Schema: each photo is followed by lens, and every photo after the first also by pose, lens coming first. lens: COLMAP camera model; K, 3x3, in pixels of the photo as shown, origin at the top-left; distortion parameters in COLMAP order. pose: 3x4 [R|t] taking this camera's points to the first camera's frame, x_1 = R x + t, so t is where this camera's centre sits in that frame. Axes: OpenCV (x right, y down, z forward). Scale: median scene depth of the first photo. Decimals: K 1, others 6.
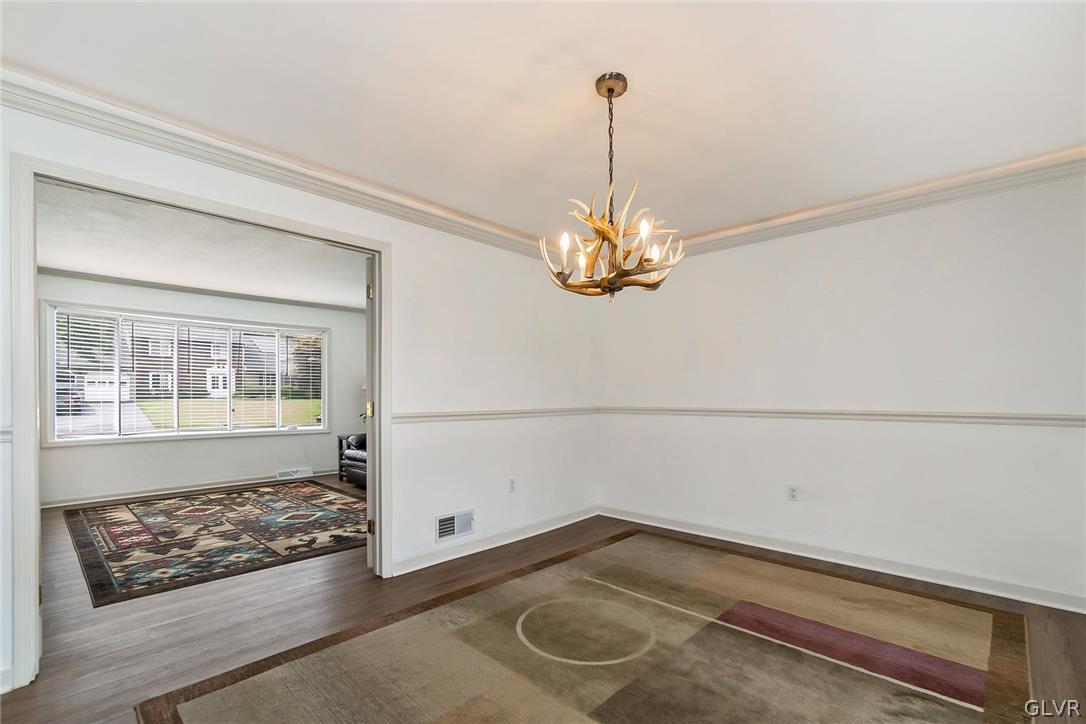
lens RADIAL K [[489.1, 0, 546.3], [0, 489.1, 394.7], [0, 0, 1]] dist [0.003635, 0.000545]
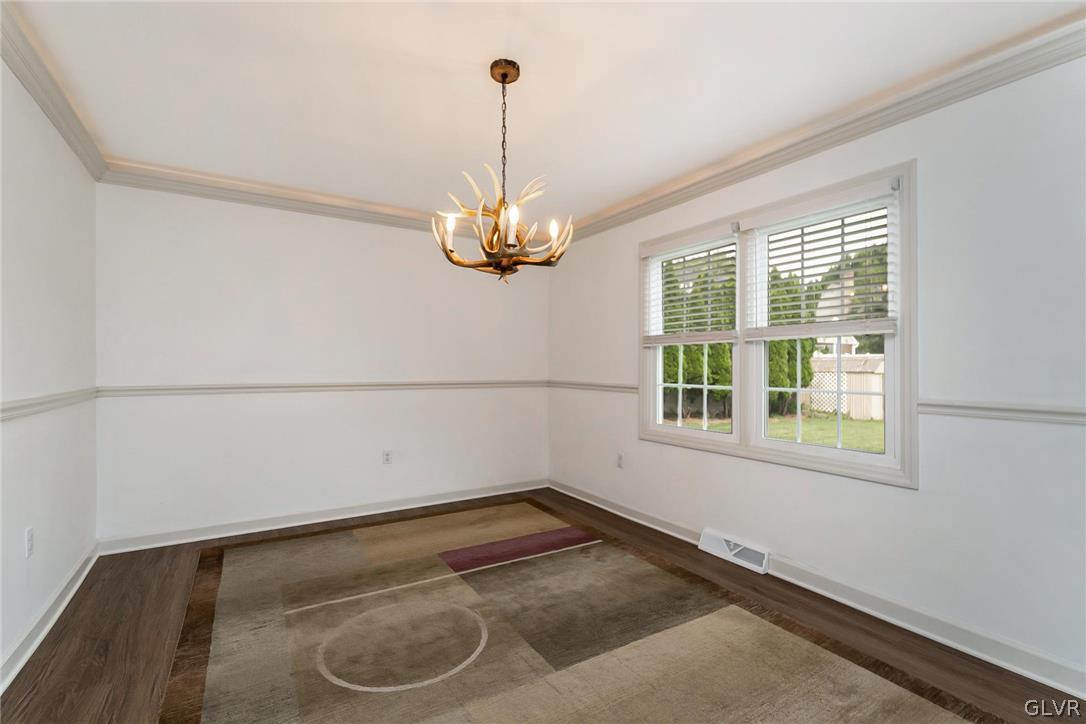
lens RADIAL K [[484.1, 0, 544.1], [0, 484.1, 359.8], [0, 0, 1]] dist [-0.000730, 0.000298]
pose [[0.263173, 0.015815, 0.964619, -0.448326], [-0.001637, 0.999872, -0.015947, -0.001823], [-0.964747, 0.002618, 0.263165, 0.354774]]
